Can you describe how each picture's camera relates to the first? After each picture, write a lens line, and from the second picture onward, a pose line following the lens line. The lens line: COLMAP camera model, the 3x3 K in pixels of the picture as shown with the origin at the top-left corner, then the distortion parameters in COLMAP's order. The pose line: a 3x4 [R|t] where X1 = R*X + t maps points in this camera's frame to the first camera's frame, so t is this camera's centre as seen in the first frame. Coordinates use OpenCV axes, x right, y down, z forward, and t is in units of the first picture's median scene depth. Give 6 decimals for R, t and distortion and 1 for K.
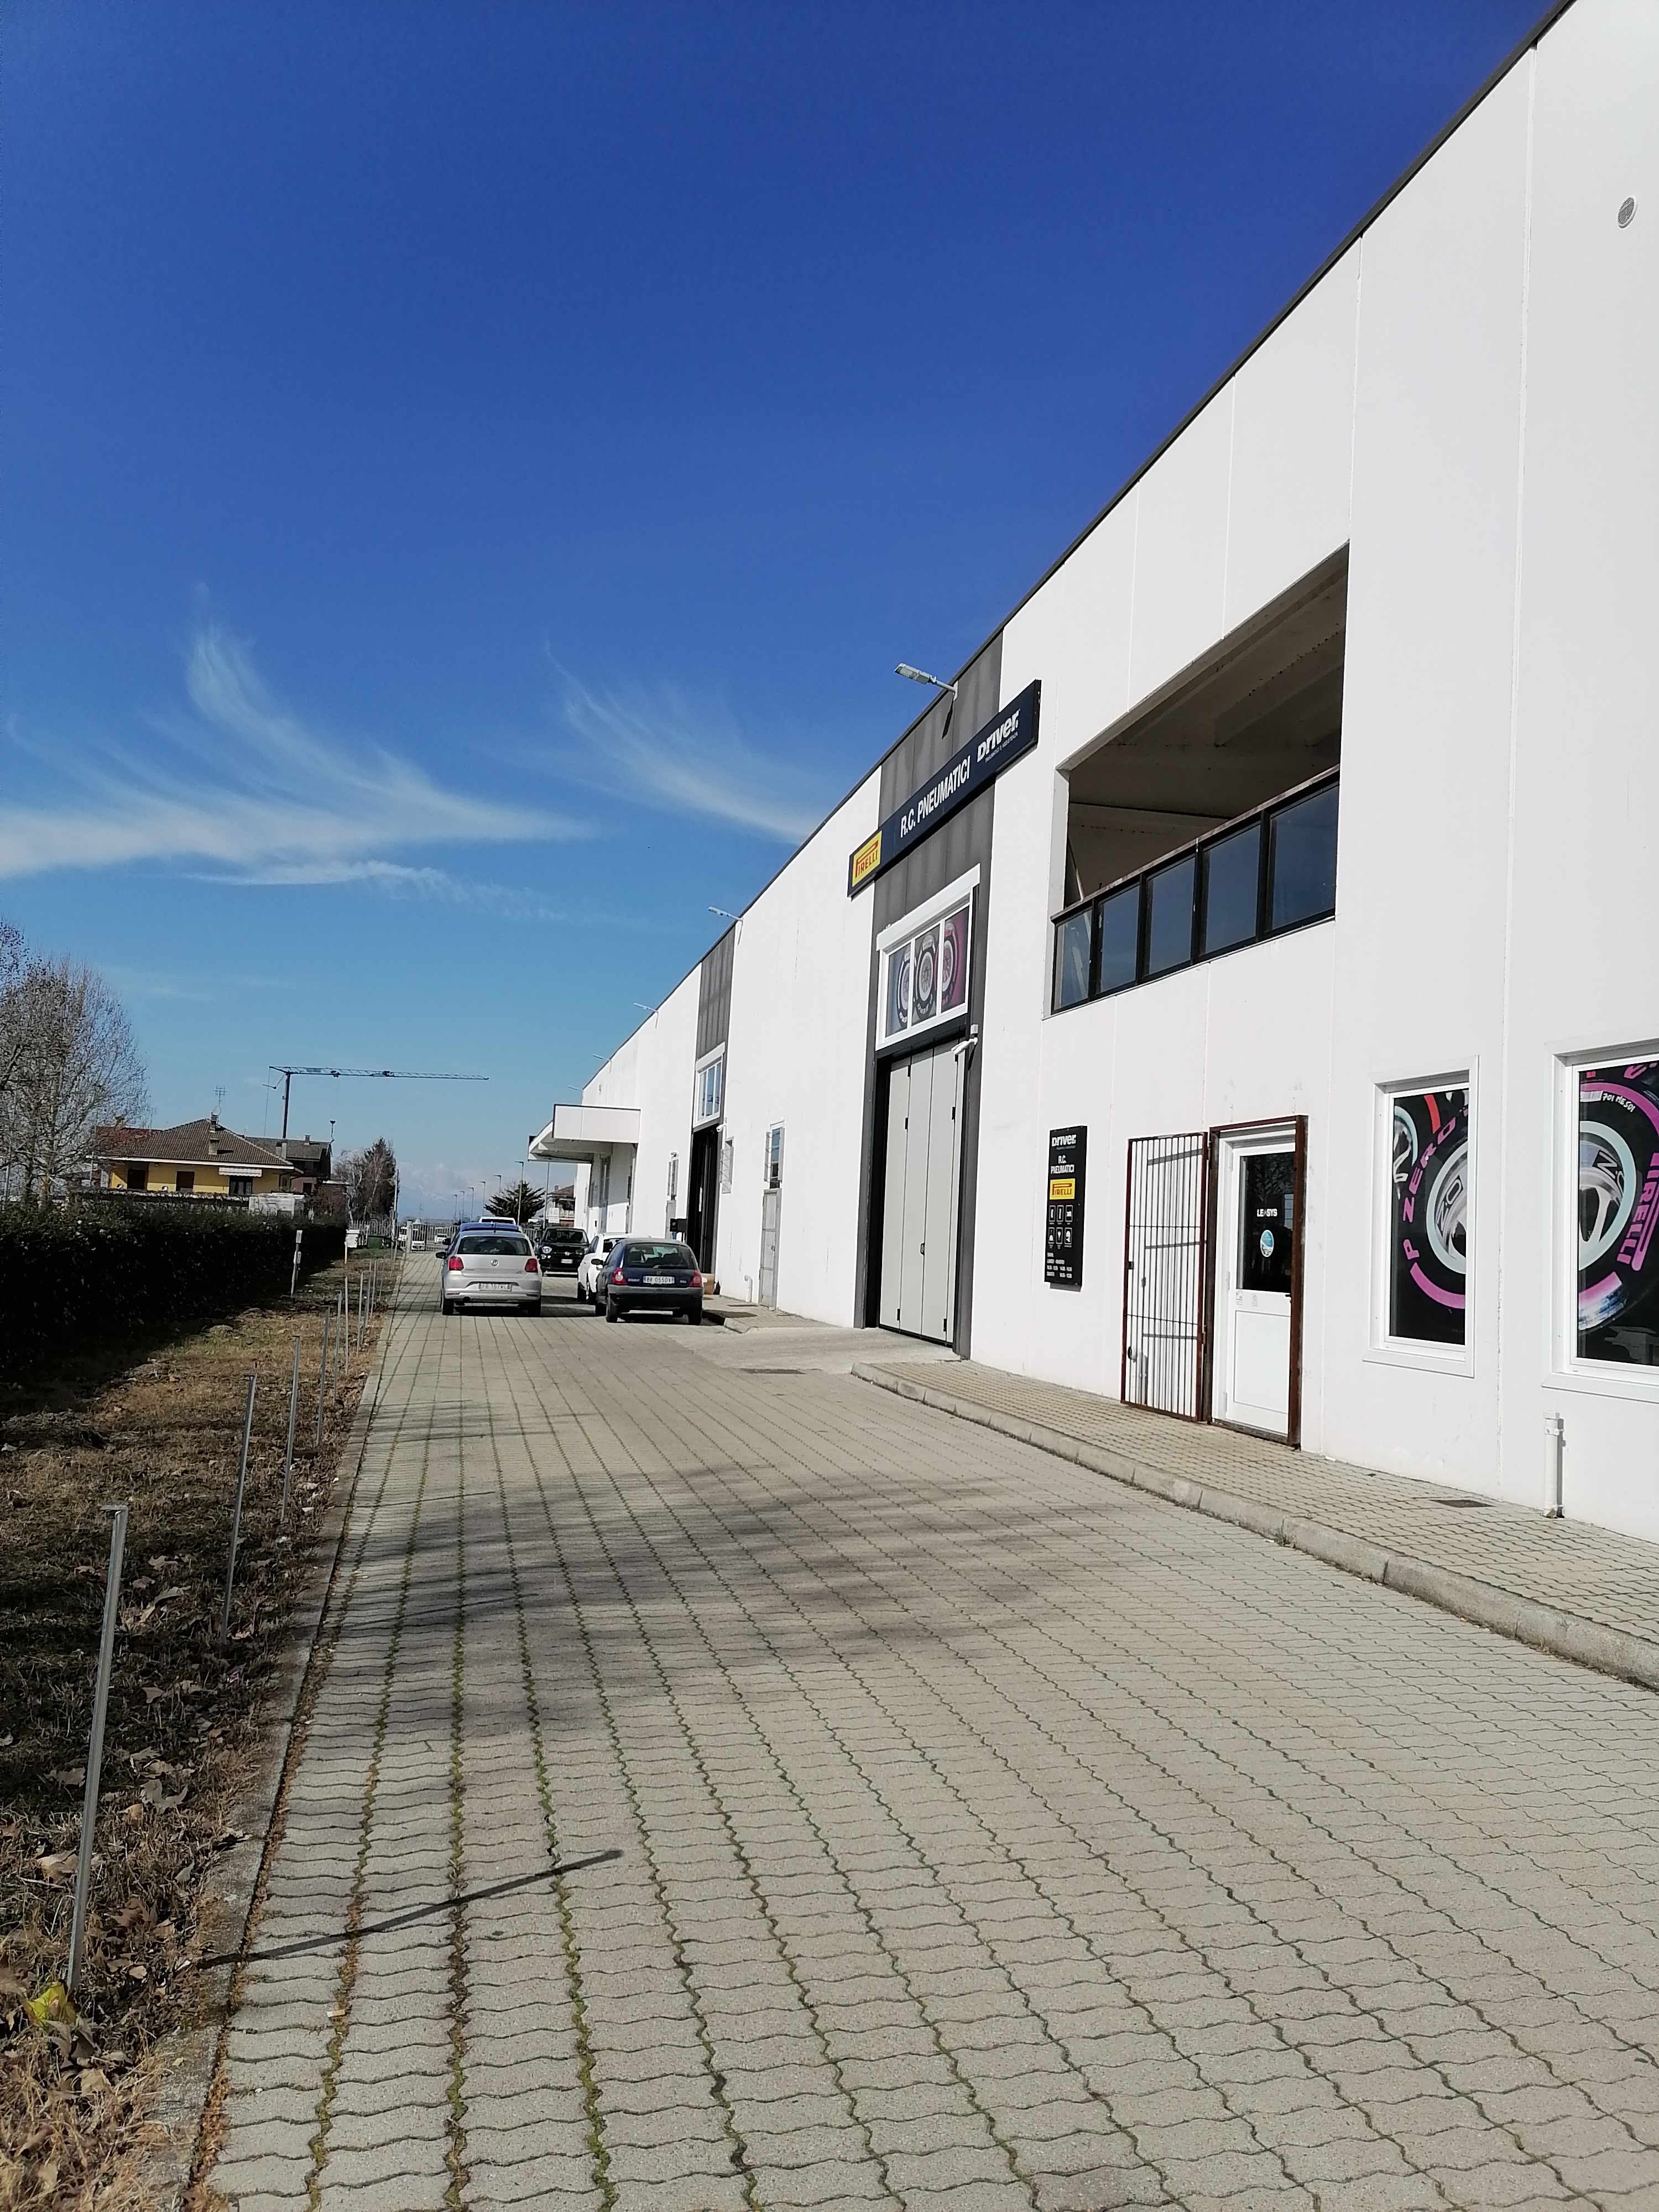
lens RADIAL K [[1607.7, 0, 841.1], [0, 1607.7, 1123.1], [0, 0, 1]] dist [0.077902, -0.054979]
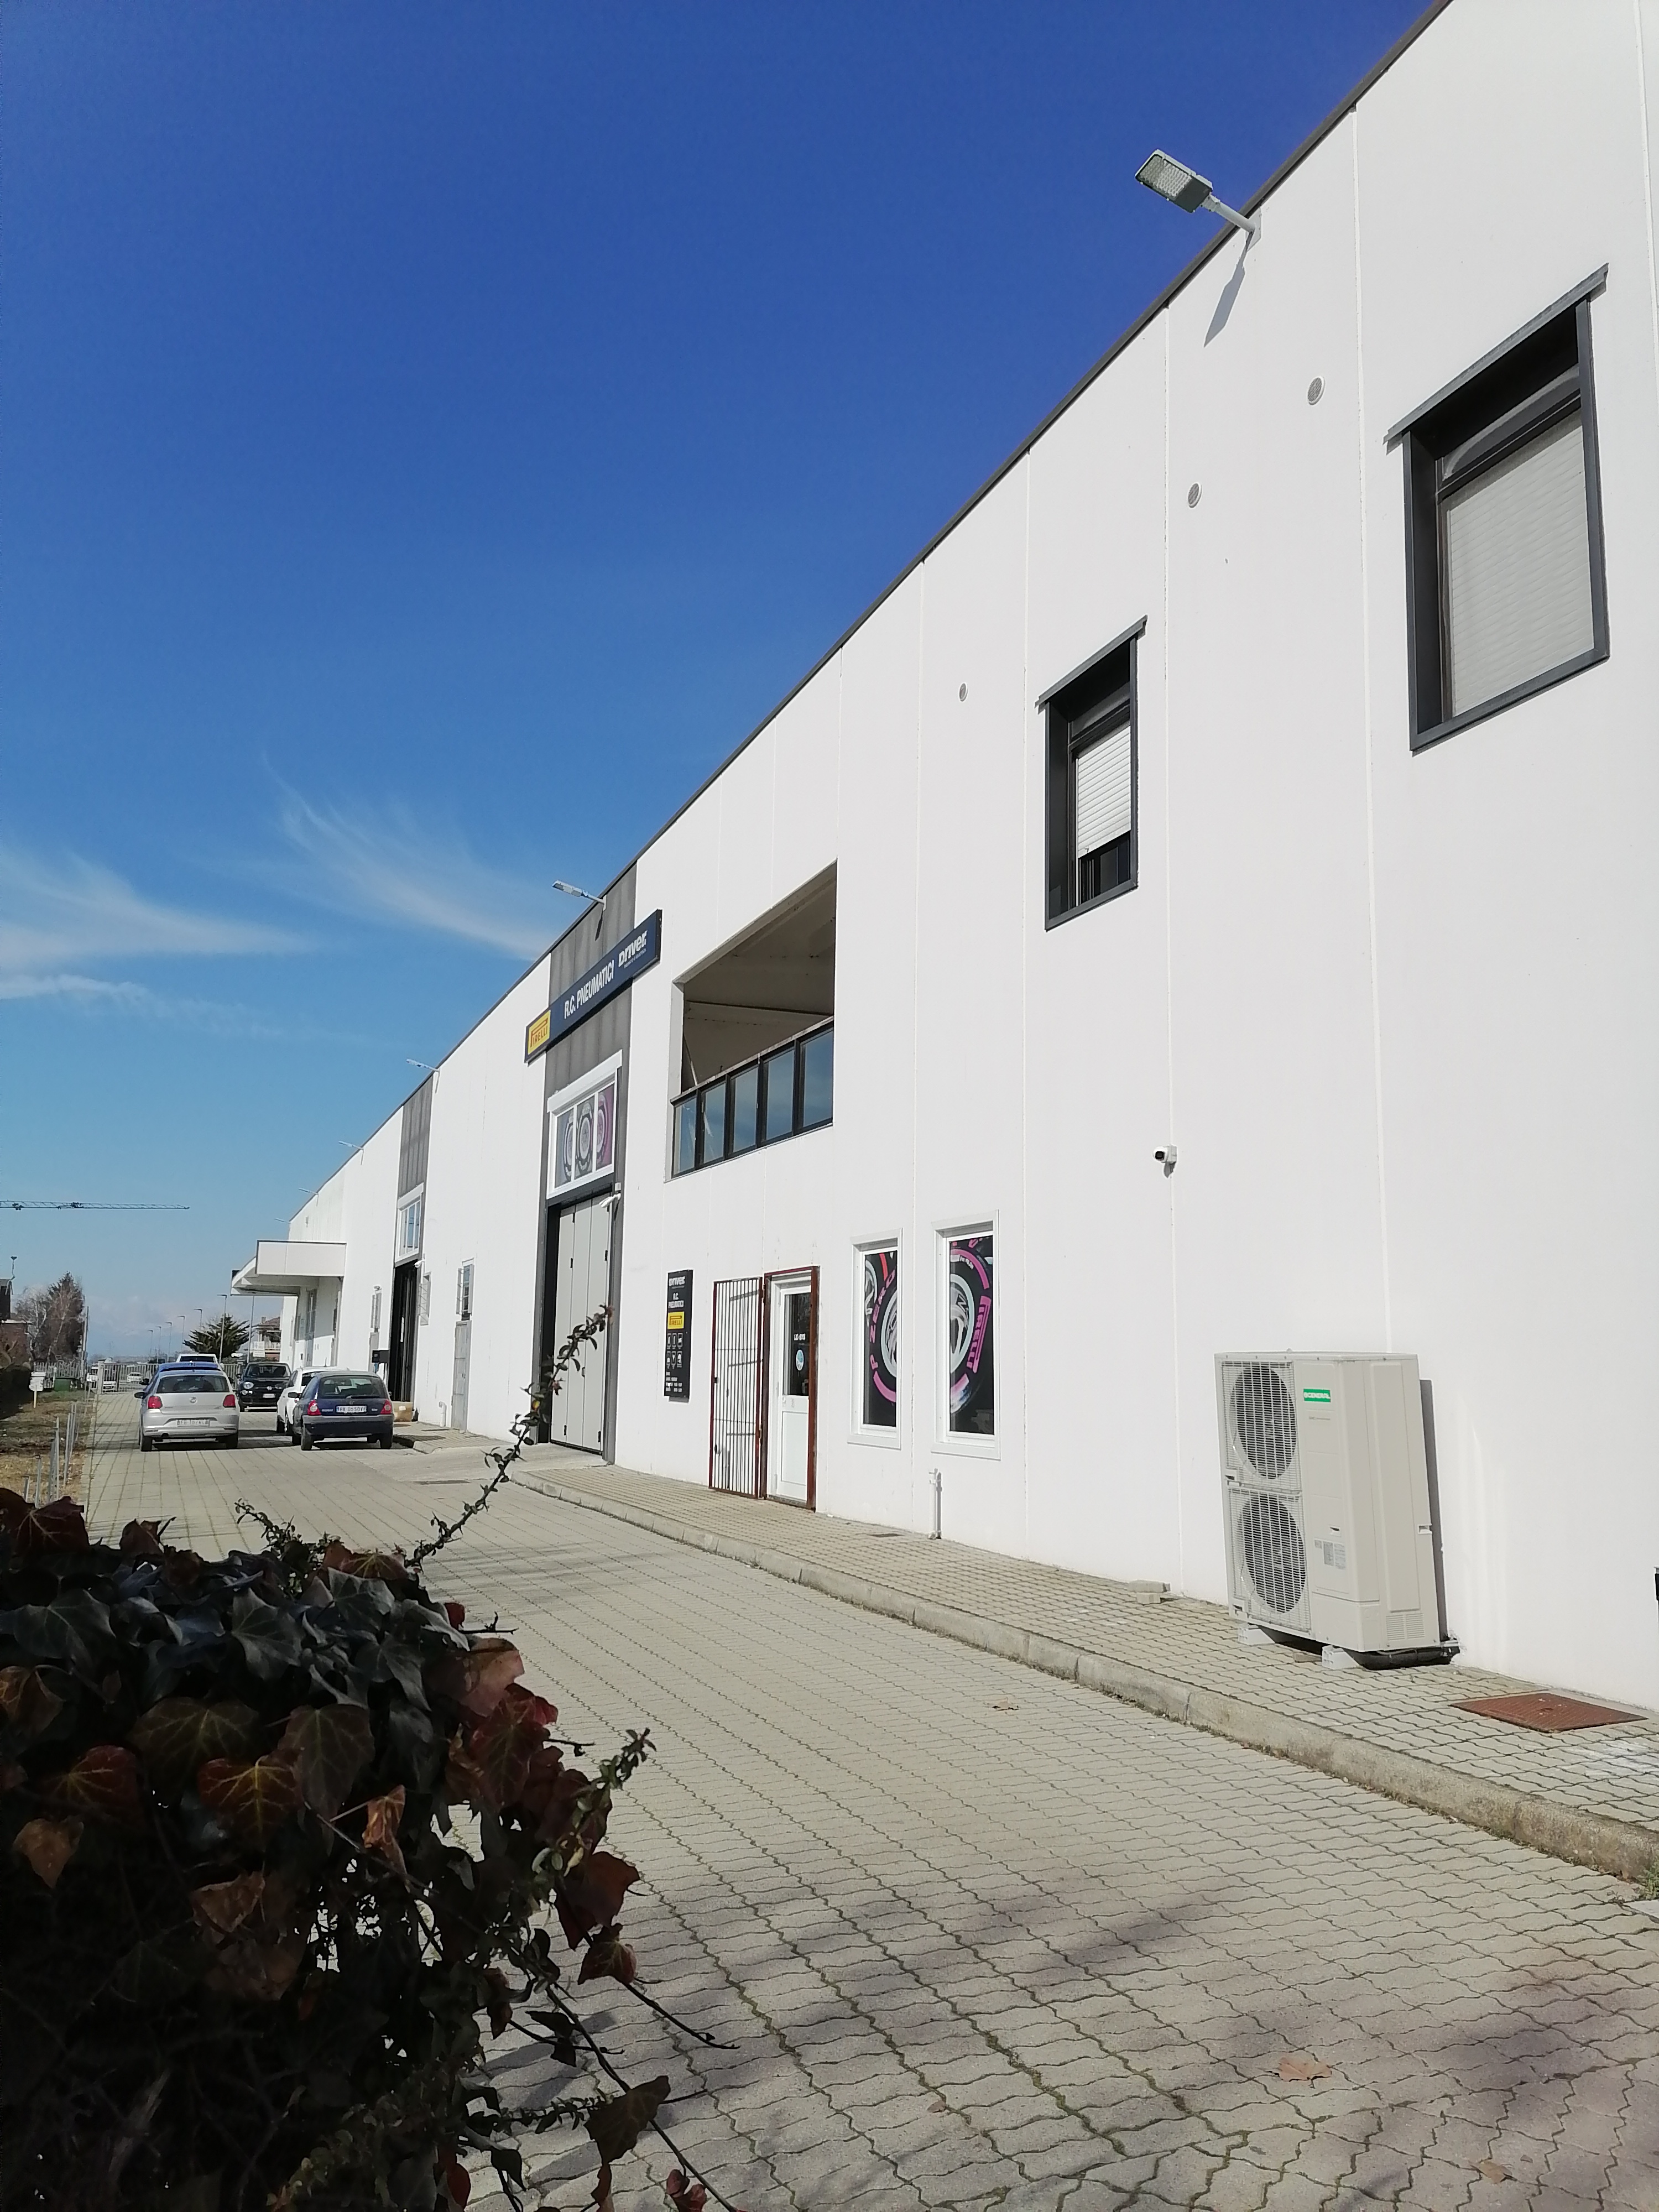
lens RADIAL K [[1607.7, 0, 814.5], [0, 1607.7, 1106.4], [0, 0, 1]] dist [0.077902, -0.054979]
pose [[0.988429, -0.006879, 0.151529, 0.071724], [0.019480, 0.996456, -0.081832, -0.025730], [-0.150429, 0.083837, 0.985060, -0.335705]]
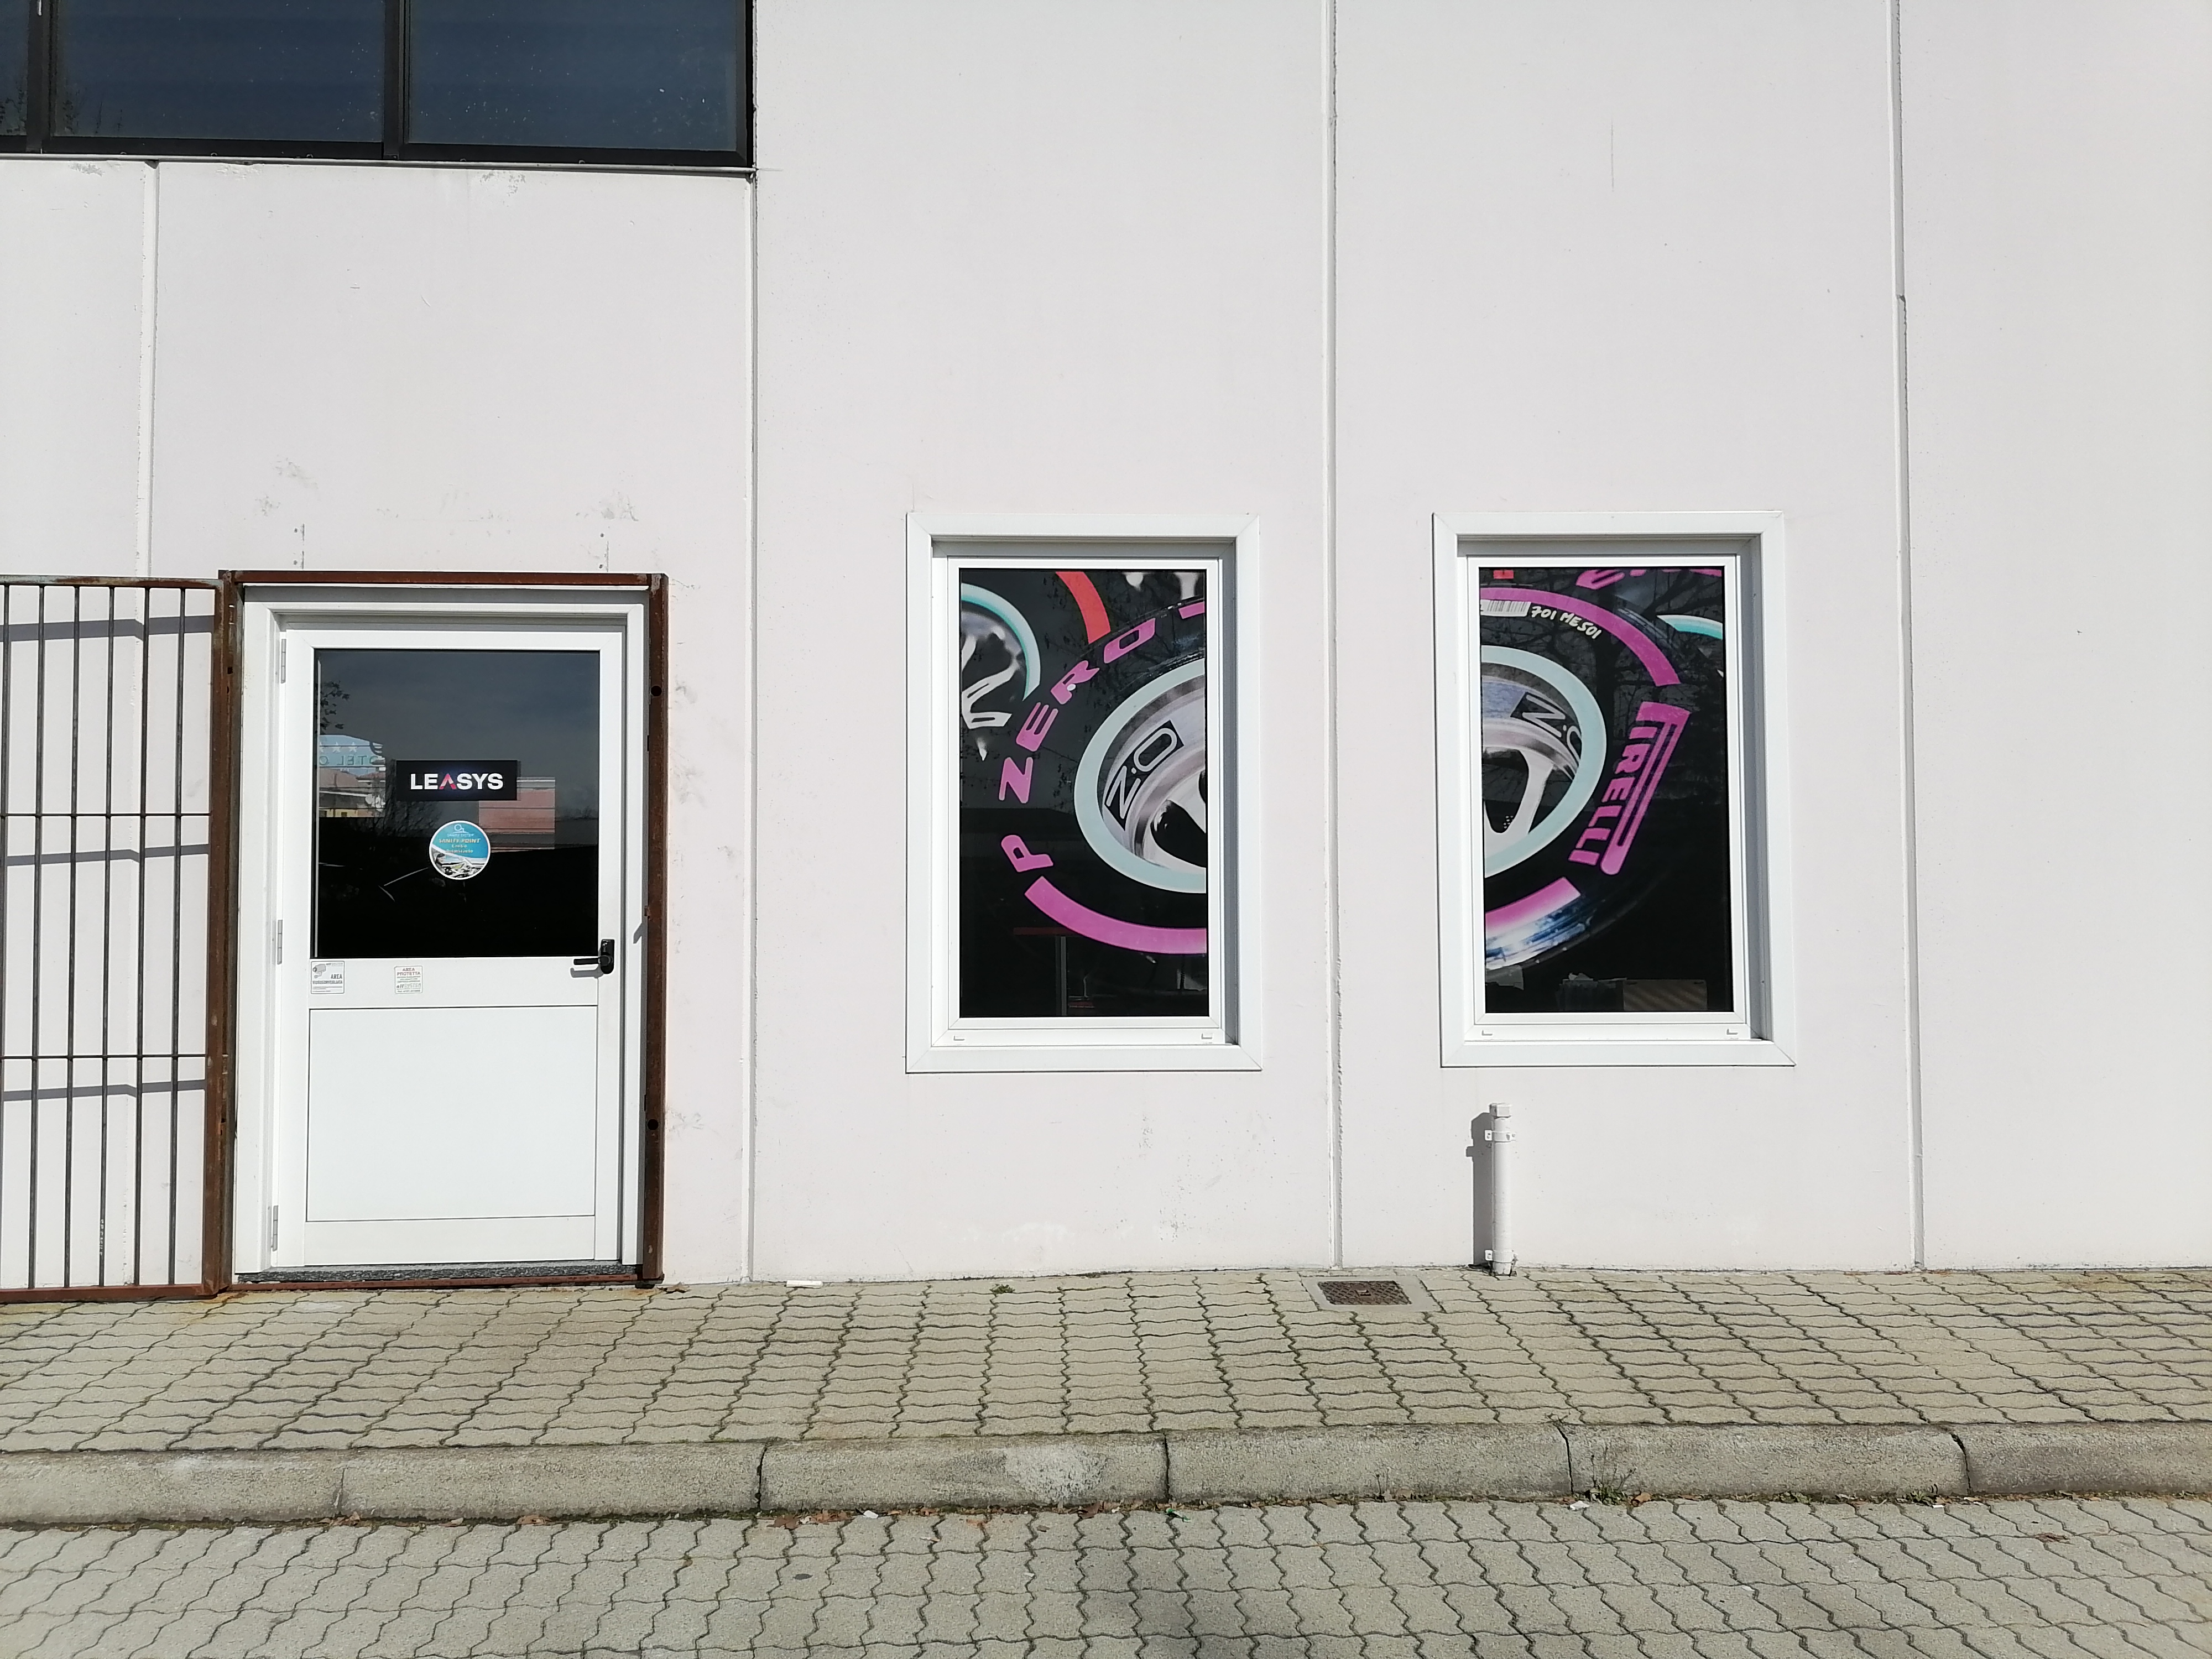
lens RADIAL K [[1607.7, 0, 1107.2], [0, 1607.7, 832.7], [0, 0, 1]] dist [0.077902, -0.054979]
pose [[0.187823, -0.010993, 0.982141, -0.140255], [-0.060955, 0.997880, 0.022826, 0.047200], [-0.980310, -0.064153, 0.186754, 0.721975]]
